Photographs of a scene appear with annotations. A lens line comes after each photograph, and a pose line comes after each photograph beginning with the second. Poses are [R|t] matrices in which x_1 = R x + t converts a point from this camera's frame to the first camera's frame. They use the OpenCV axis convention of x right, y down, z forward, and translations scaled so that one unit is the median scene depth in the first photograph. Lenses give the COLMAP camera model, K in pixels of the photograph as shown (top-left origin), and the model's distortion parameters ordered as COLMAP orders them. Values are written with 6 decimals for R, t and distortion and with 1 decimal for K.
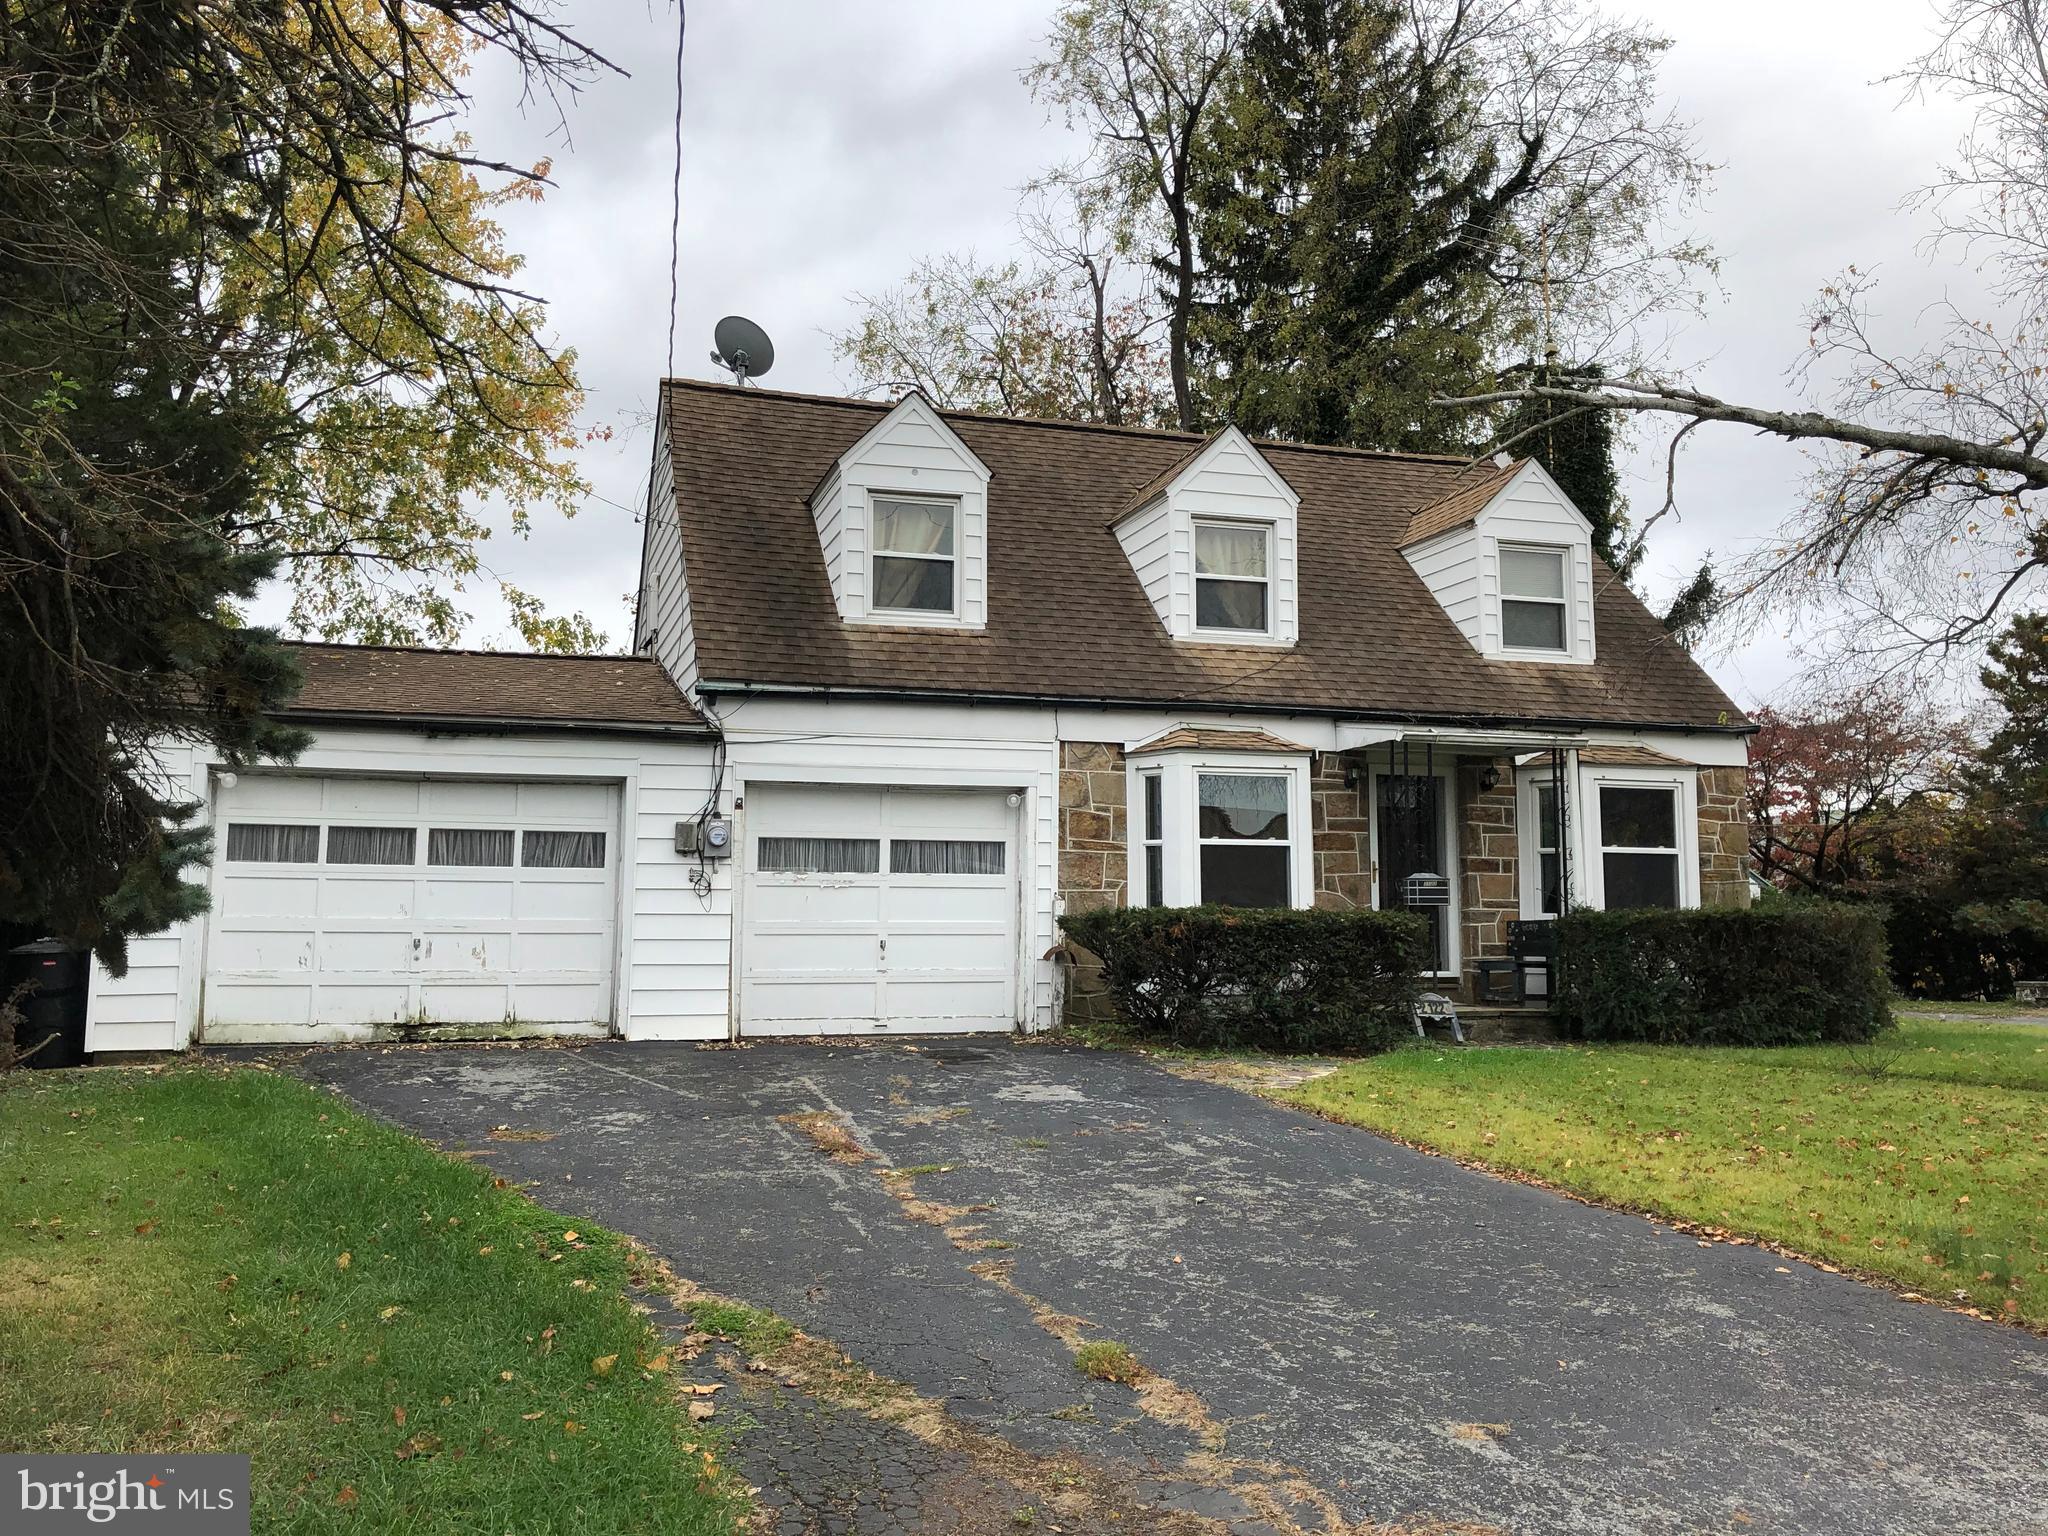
lens RADIAL K [[1688.1, 0, 1041.5], [0, 1688.1, 784.8], [0, 0, 1]] dist [0.001643, -0.002639]
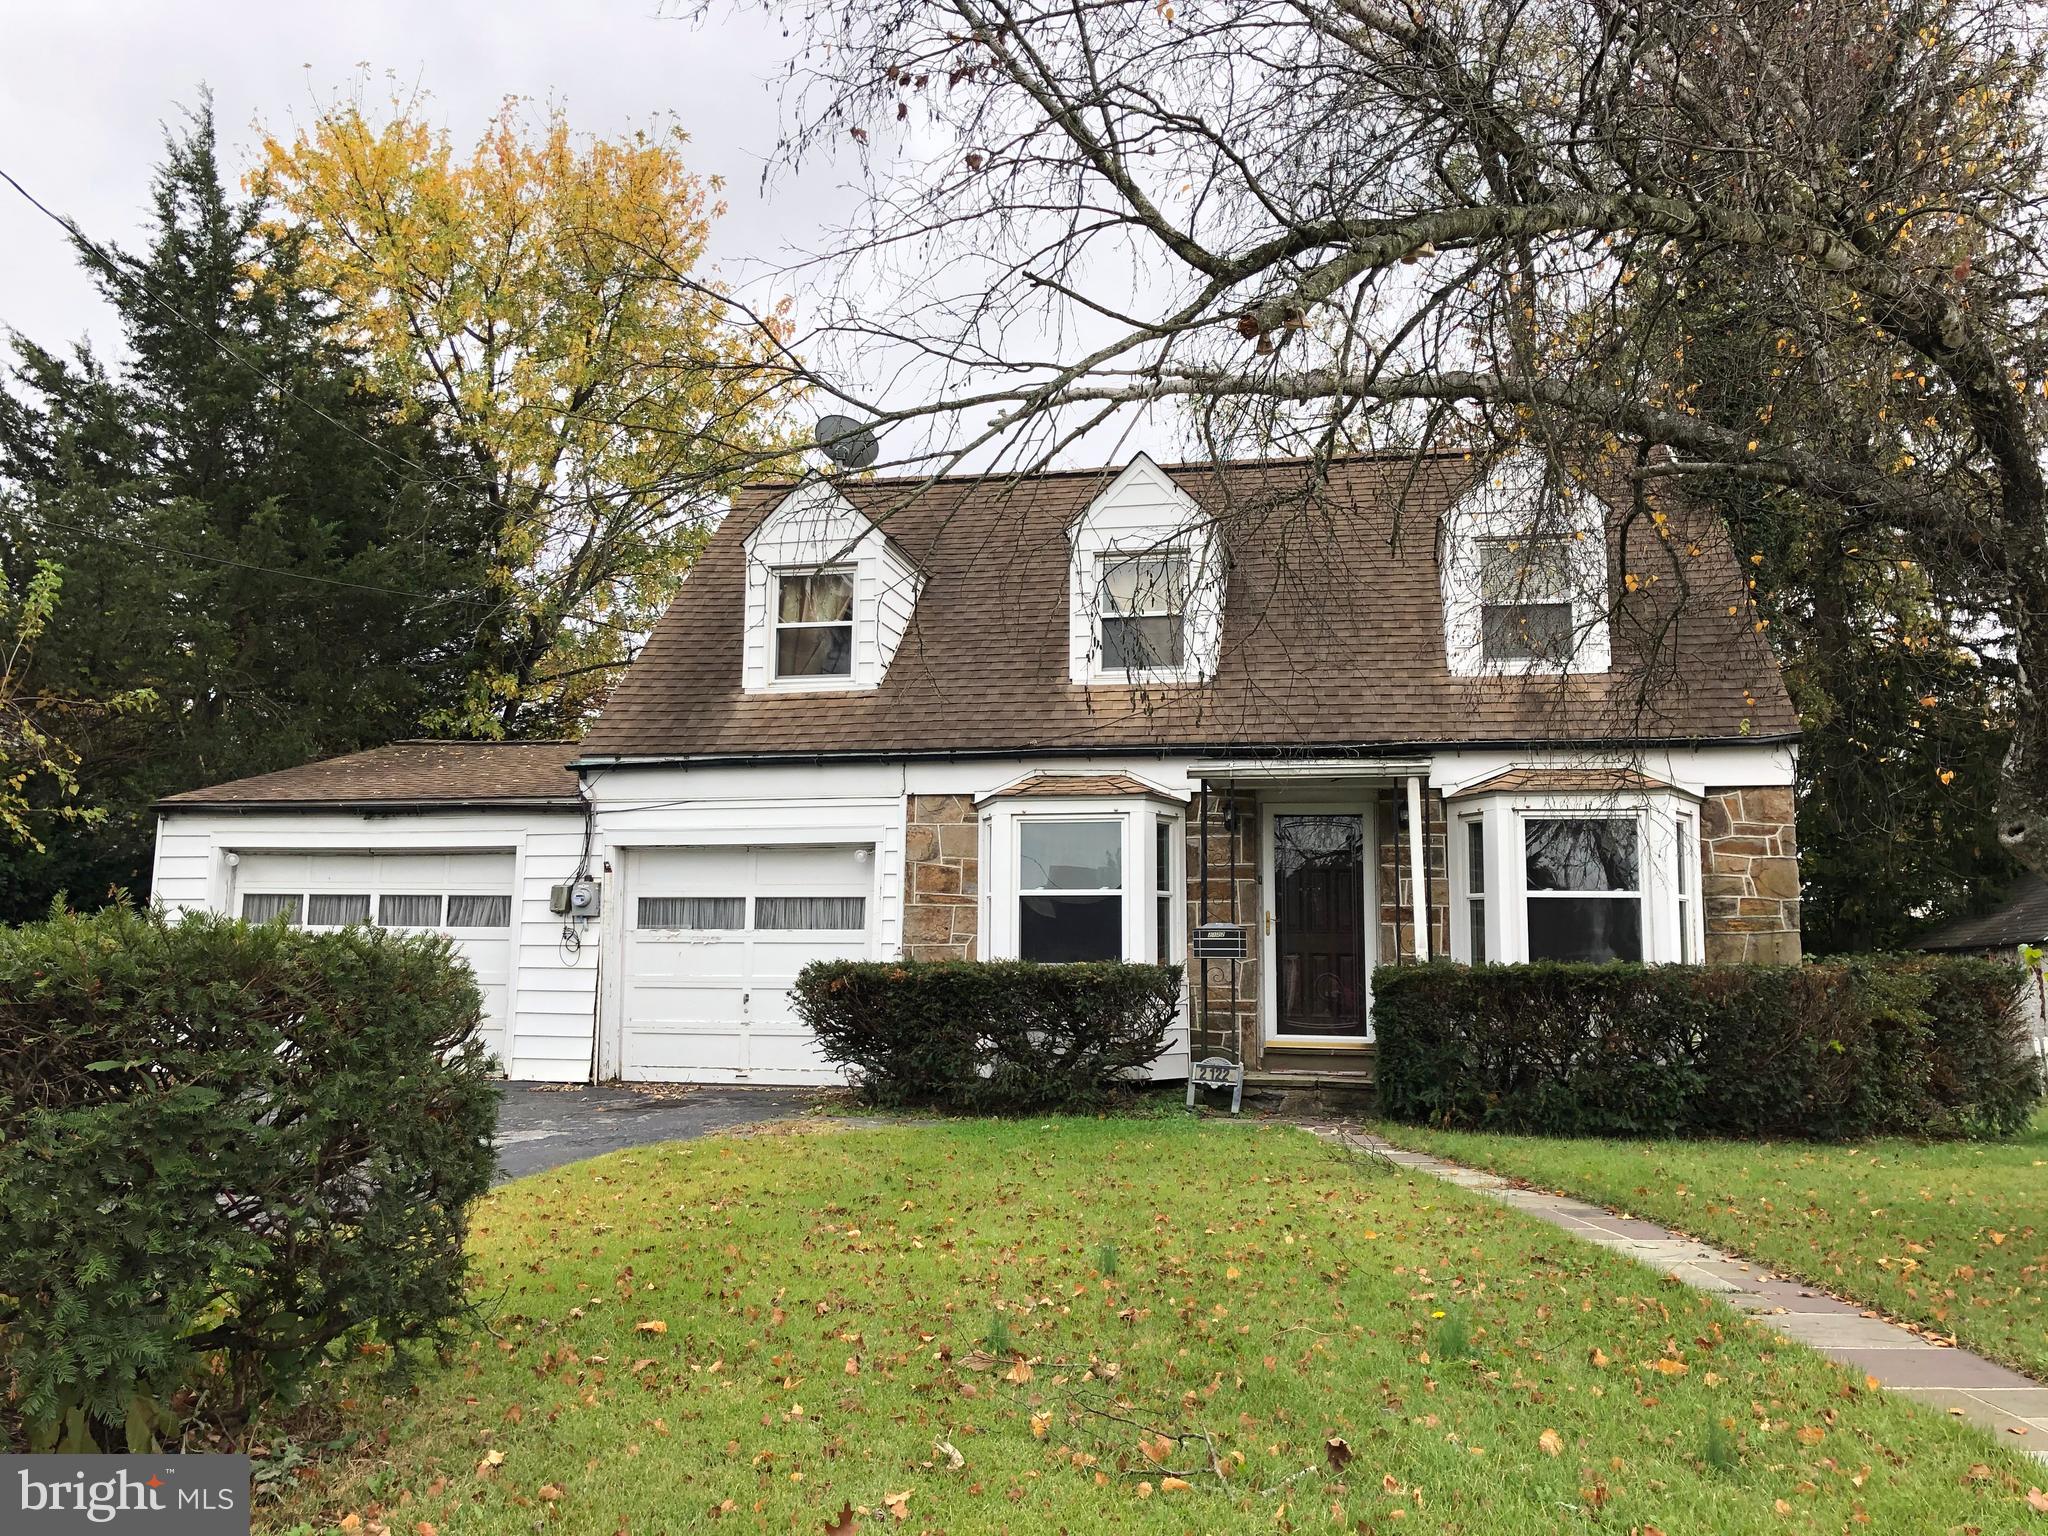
lens RADIAL K [[1688.1, 0, 1039.1], [0, 1688.1, 757.1], [0, 0, 1]] dist [0.001643, -0.002639]
pose [[0.879183, -0.058100, -0.472928, 0.557625], [0.032222, 0.997516, -0.062646, 0.016797], [0.475393, 0.039839, 0.878871, 0.155399]]
